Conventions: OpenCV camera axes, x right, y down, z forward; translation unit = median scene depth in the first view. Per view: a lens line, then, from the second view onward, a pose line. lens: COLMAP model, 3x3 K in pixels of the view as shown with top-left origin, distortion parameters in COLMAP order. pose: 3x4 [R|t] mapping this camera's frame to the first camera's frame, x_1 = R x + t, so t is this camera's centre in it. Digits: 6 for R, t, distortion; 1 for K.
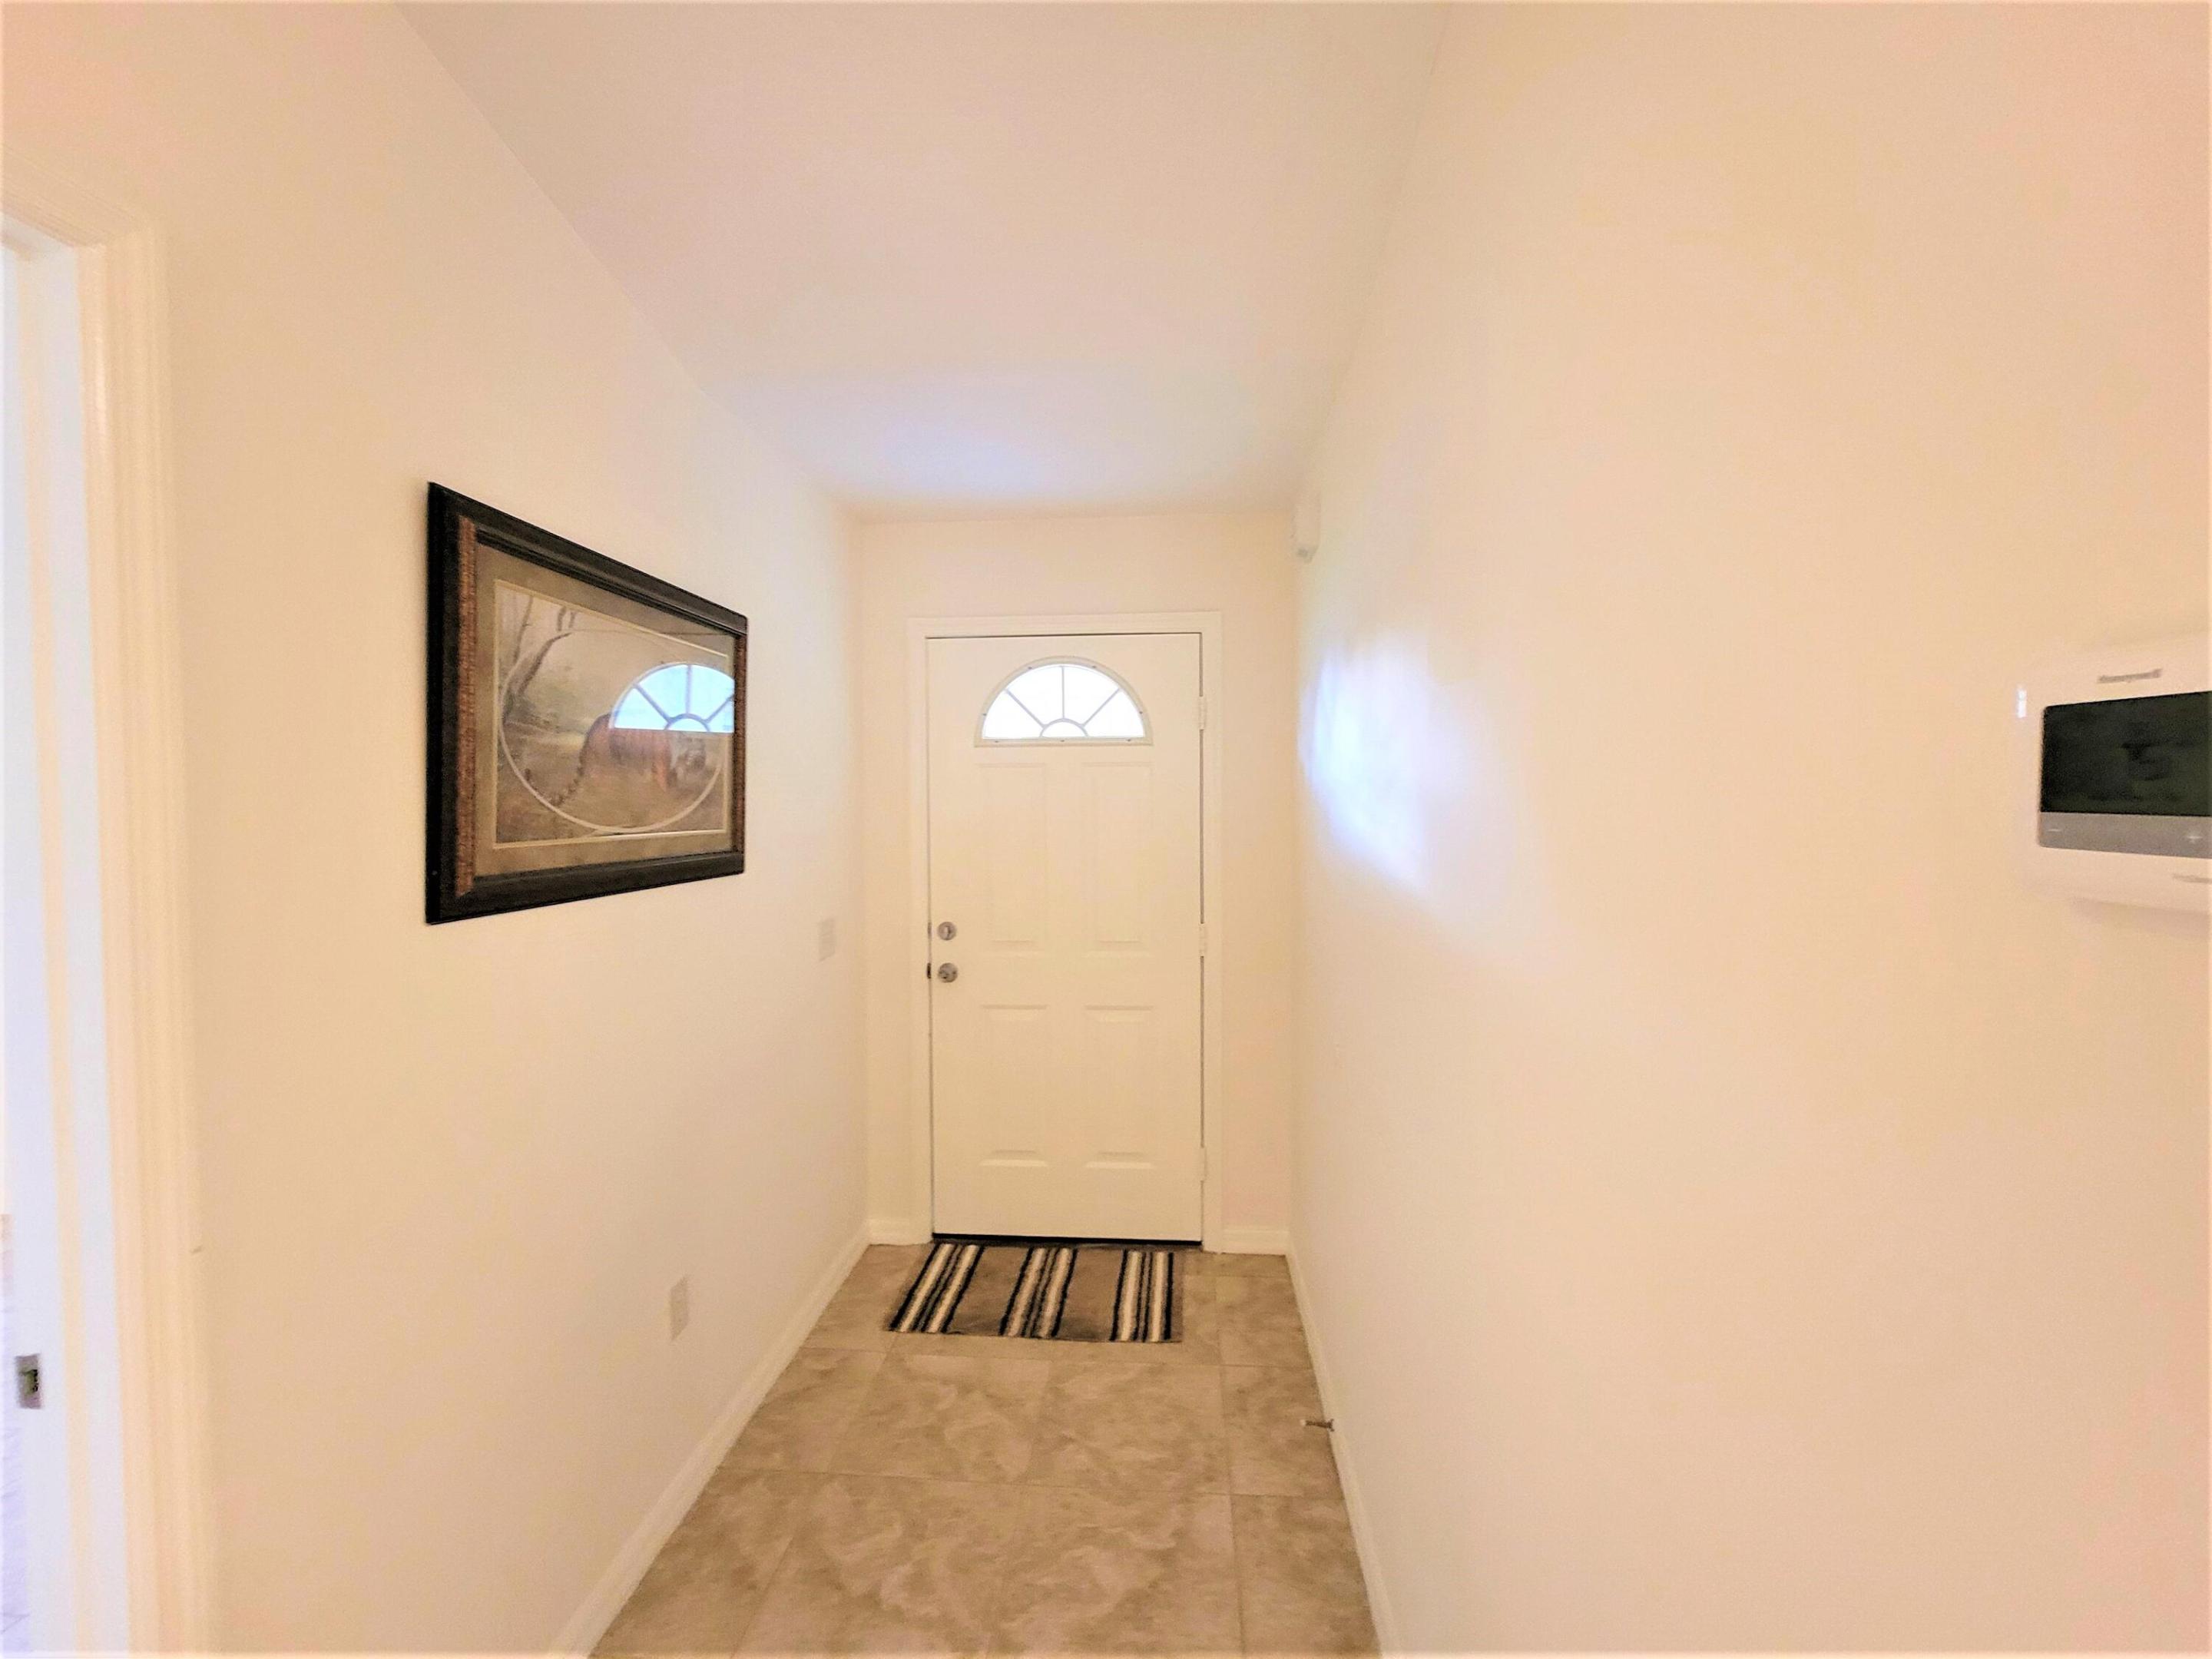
lens RADIAL K [[904.1, 0, 1109.2], [0, 904.1, 821.9], [0, 0, 1]] dist [-0.003238, 0.000586]
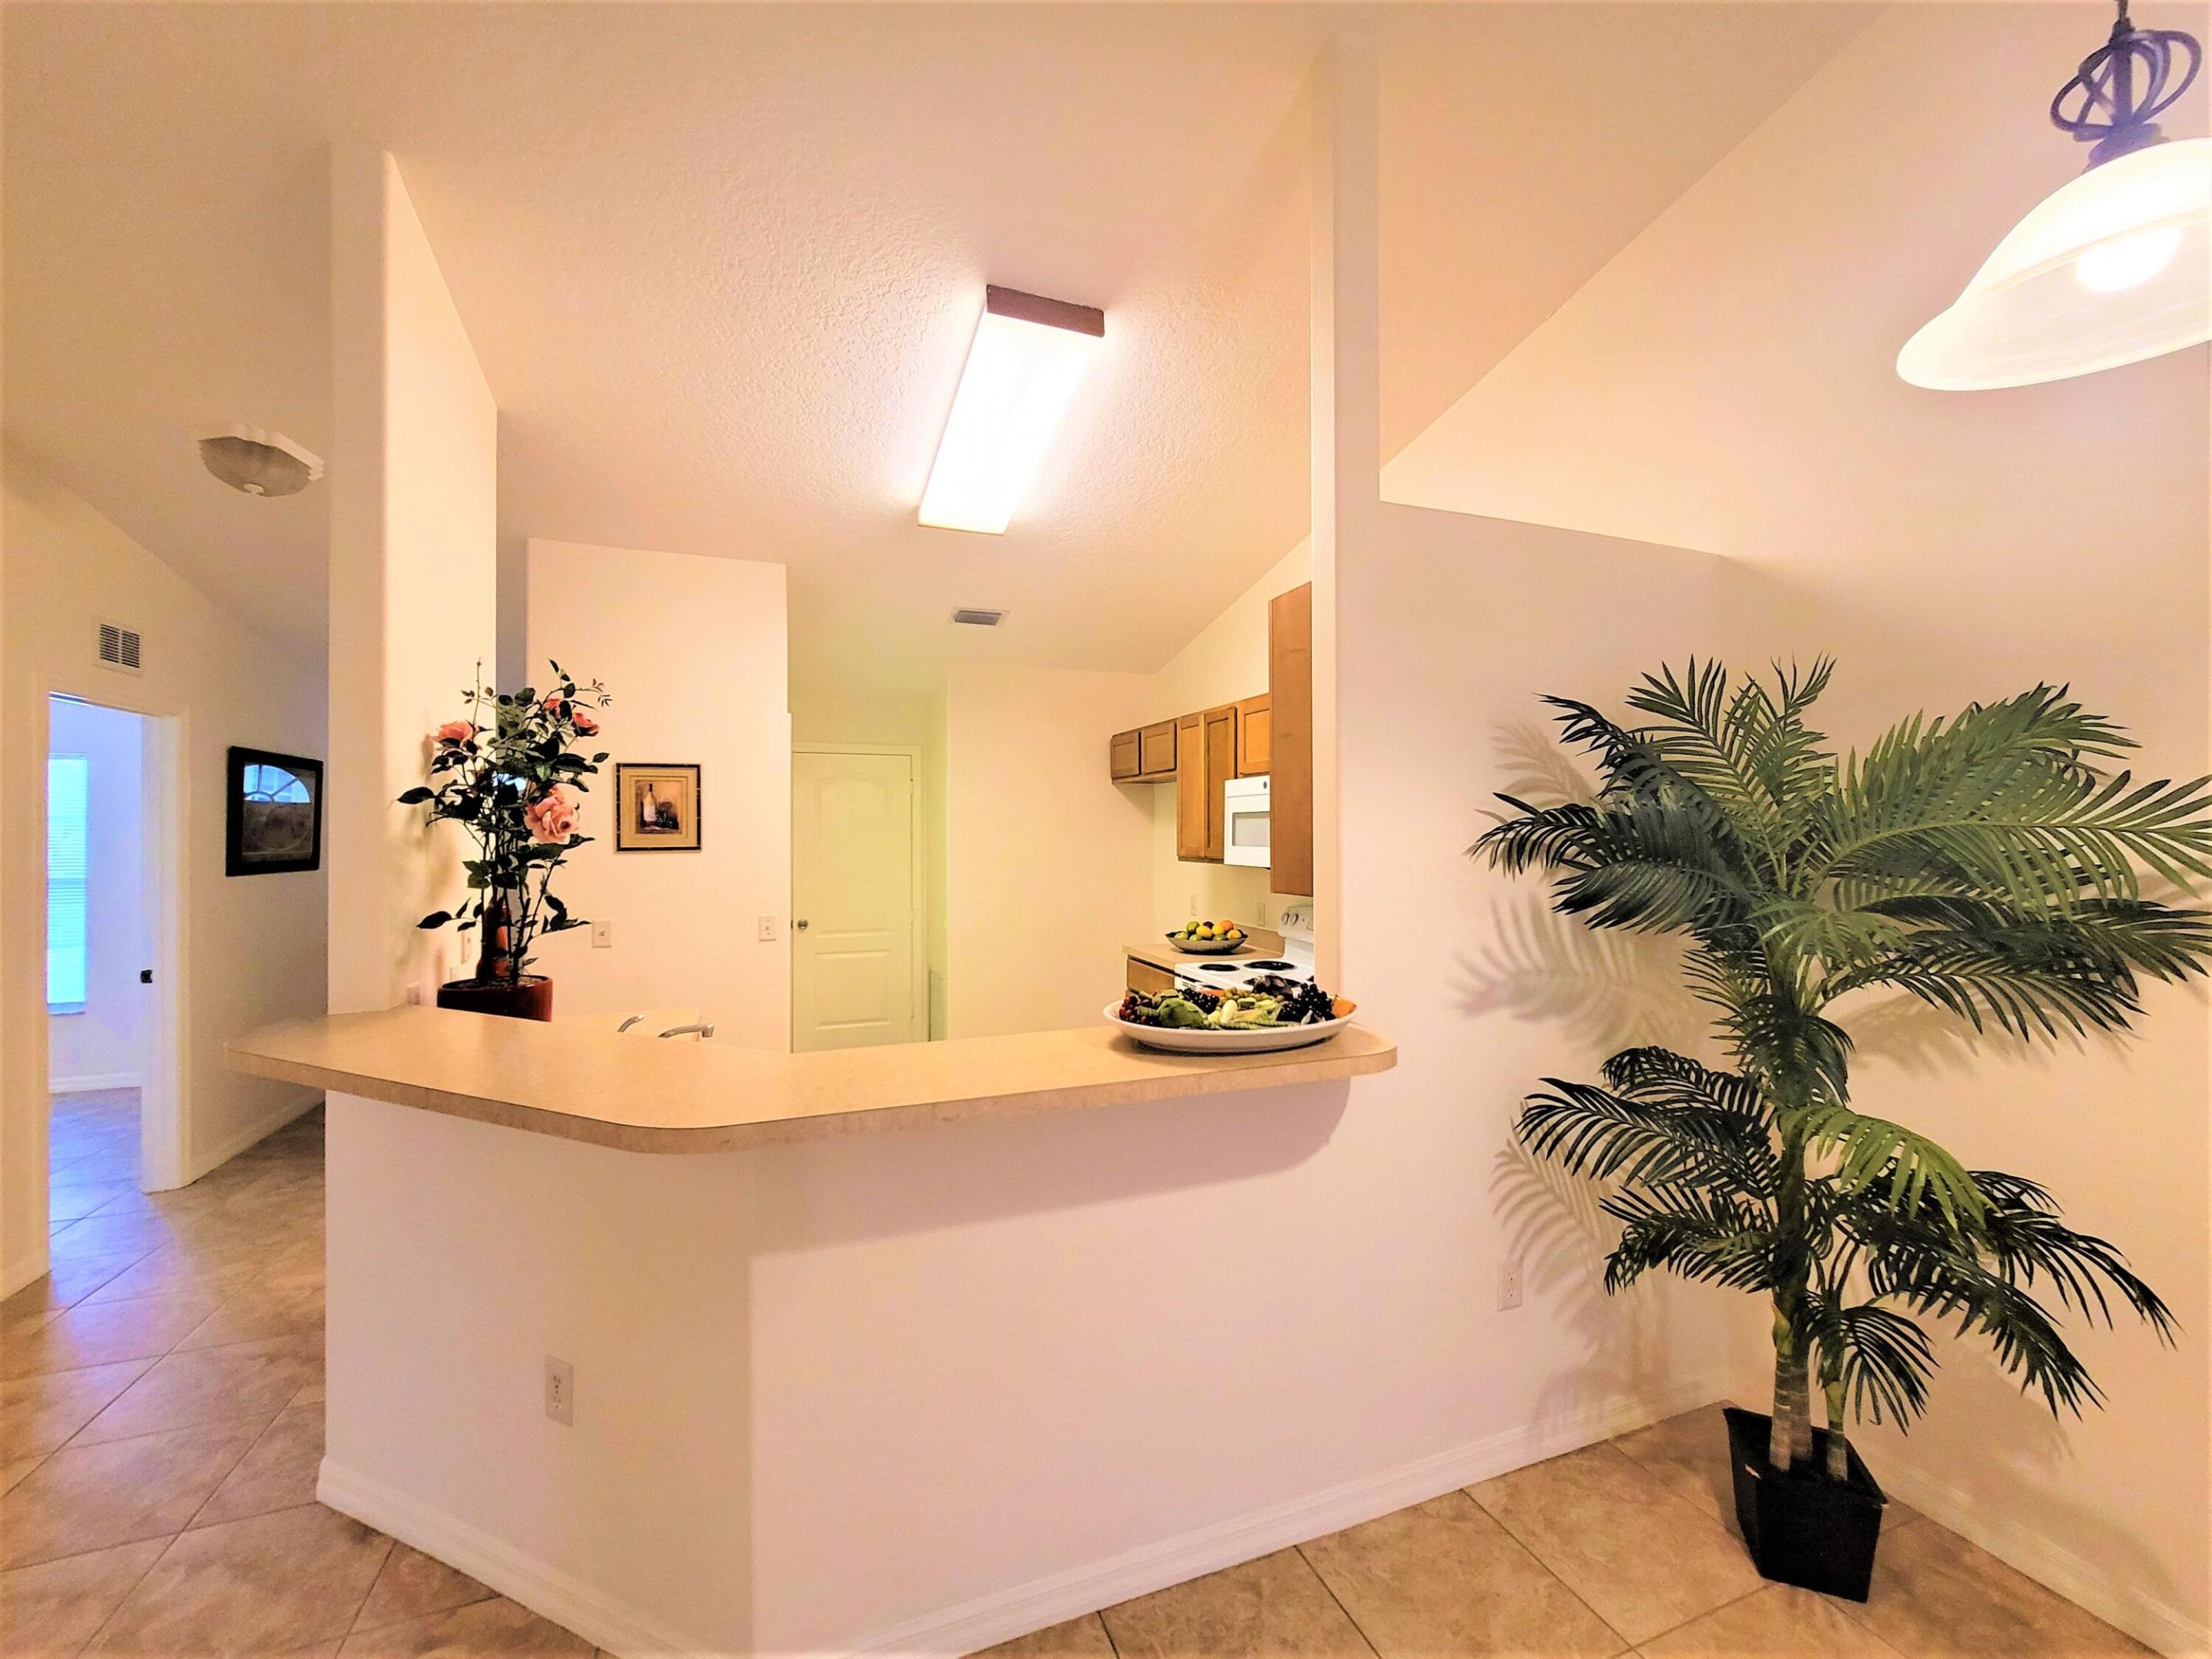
lens RADIAL K [[904.1, 0, 1109.2], [0, 904.1, 821.9], [0, 0, 1]] dist [-0.003238, 0.000586]
pose [[0.902640, 0.008955, 0.430304, 0.487788], [0.007423, 0.999311, -0.036367, 0.037682], [-0.430333, 0.036021, 0.901951, -2.199305]]
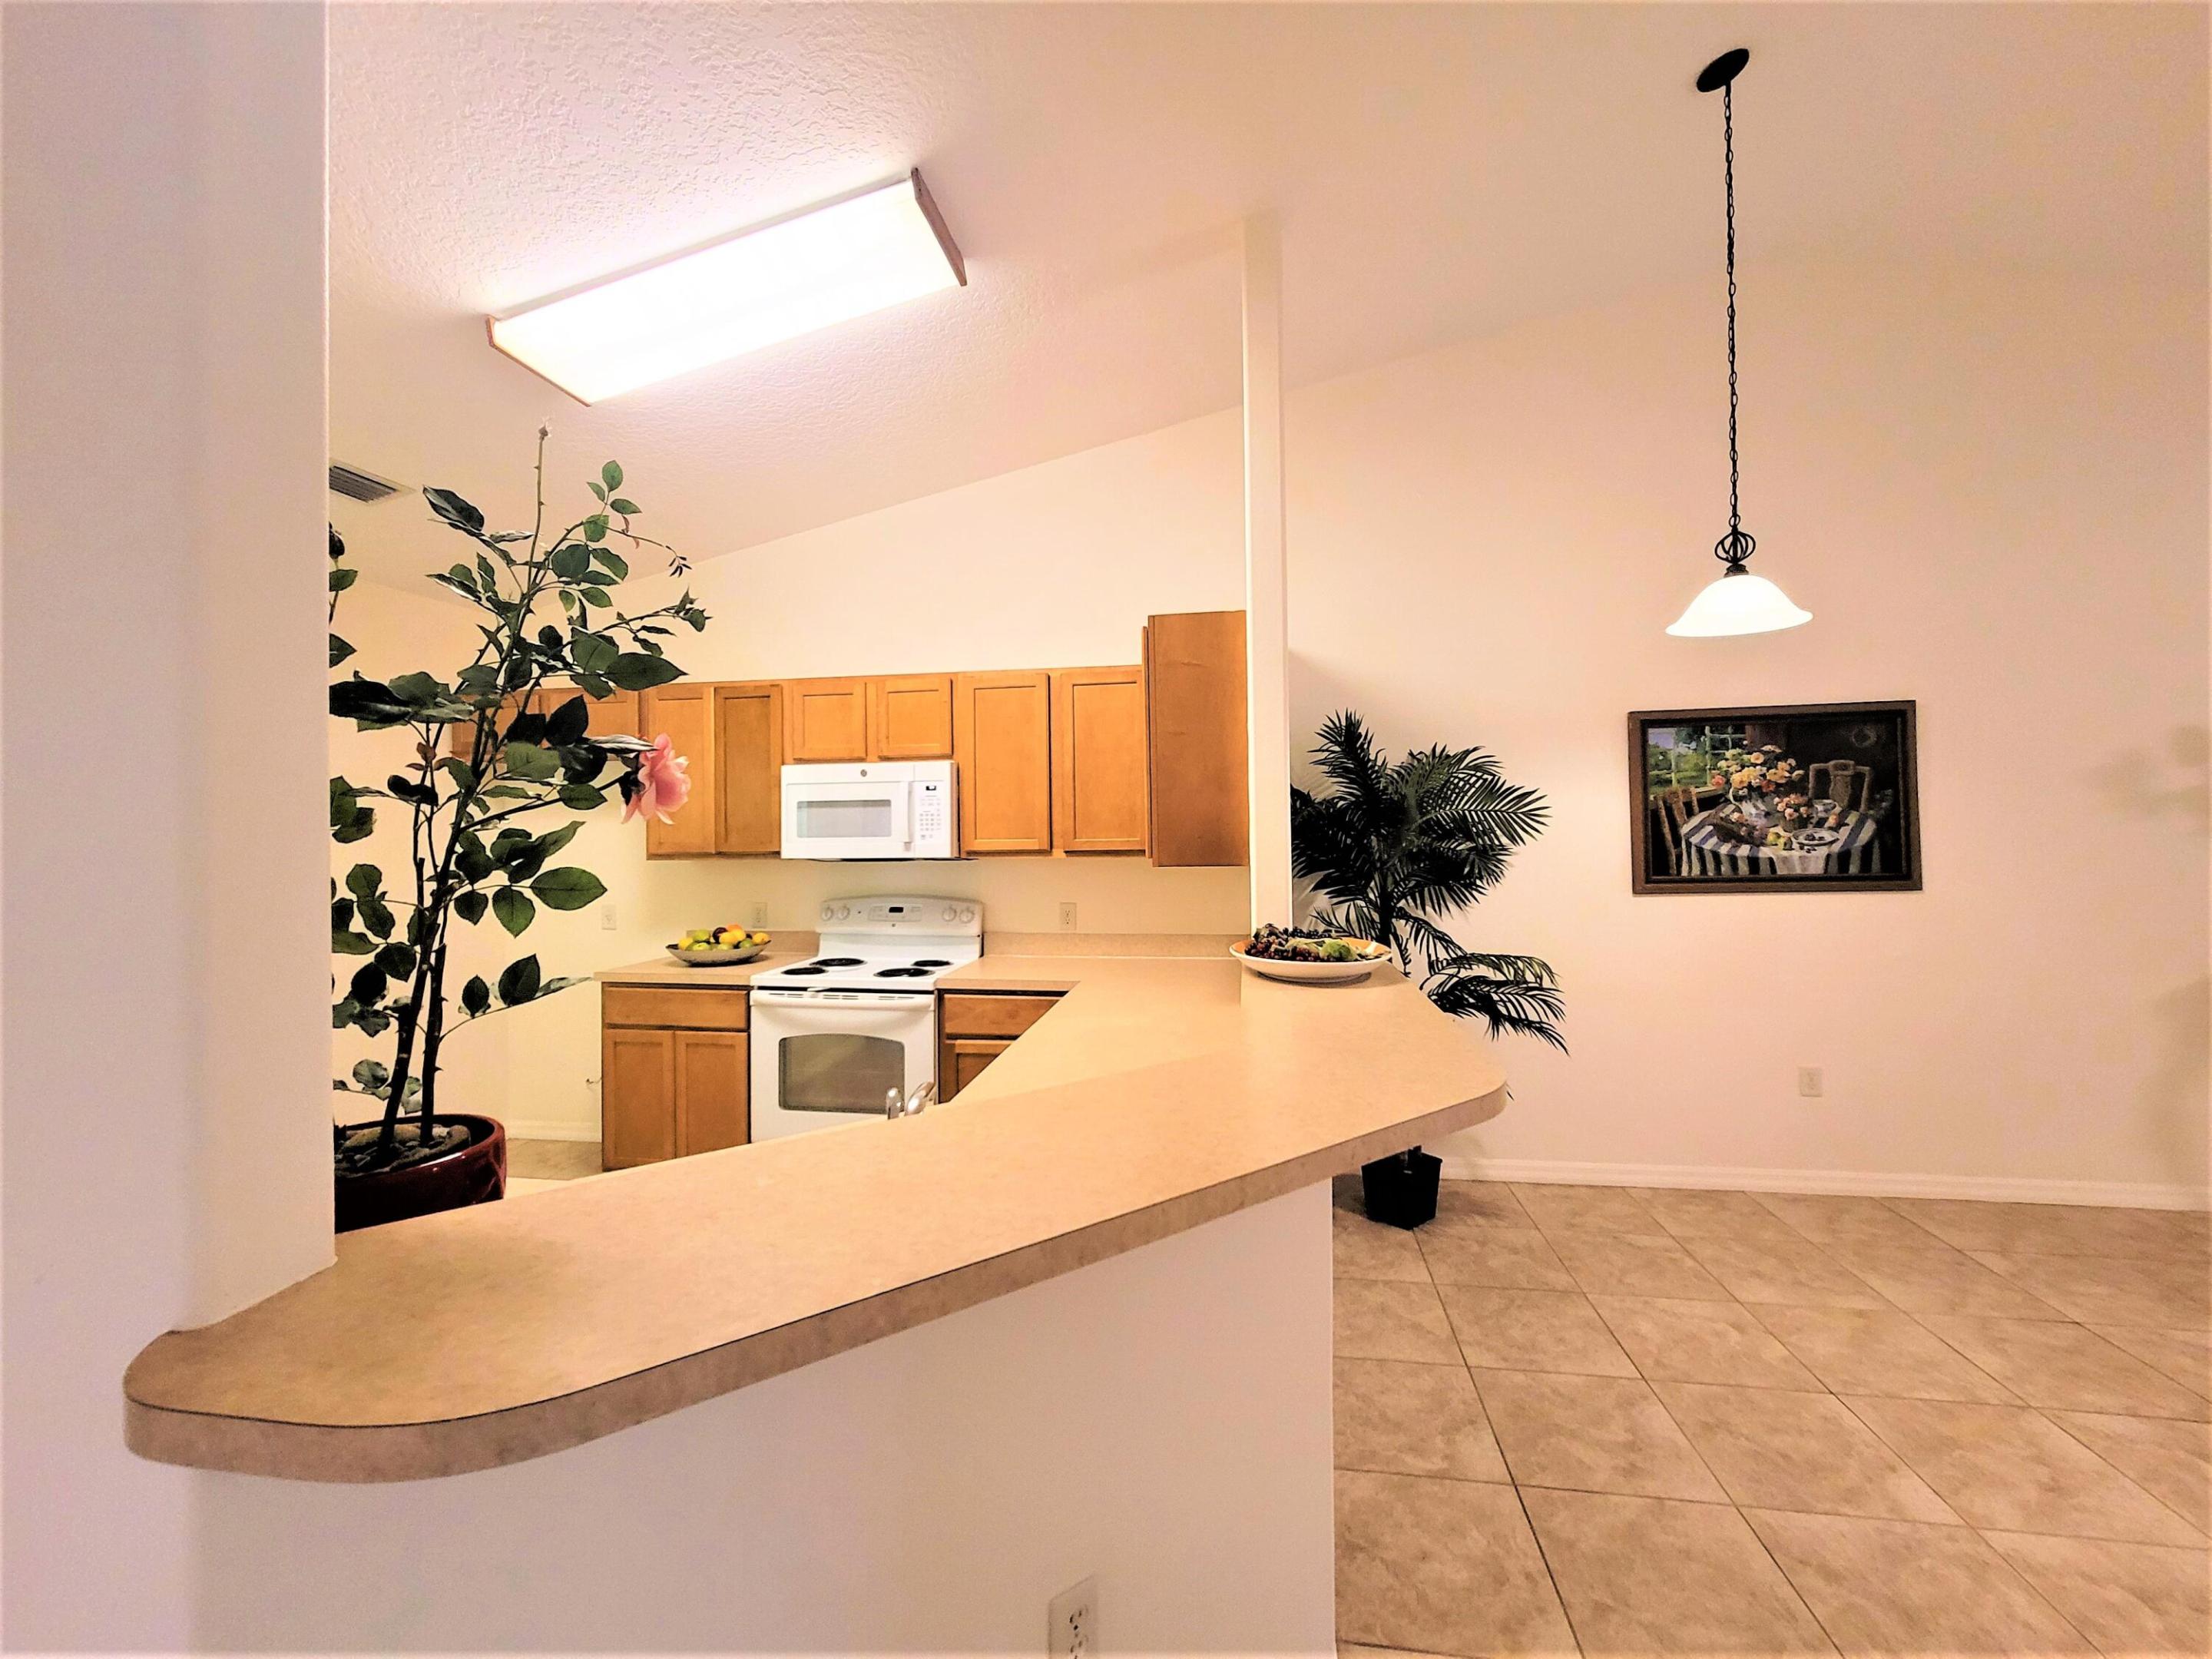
lens RADIAL K [[911.7, 0, 1110.2], [0, 911.7, 820.6], [0, 0, 1]] dist [-0.002355, 0.003849]
pose [[0.071726, 0.010981, 0.997364, -0.212399], [0.037521, 0.999202, -0.013699, 0.033765], [-0.996718, 0.038405, 0.071257, -1.240235]]
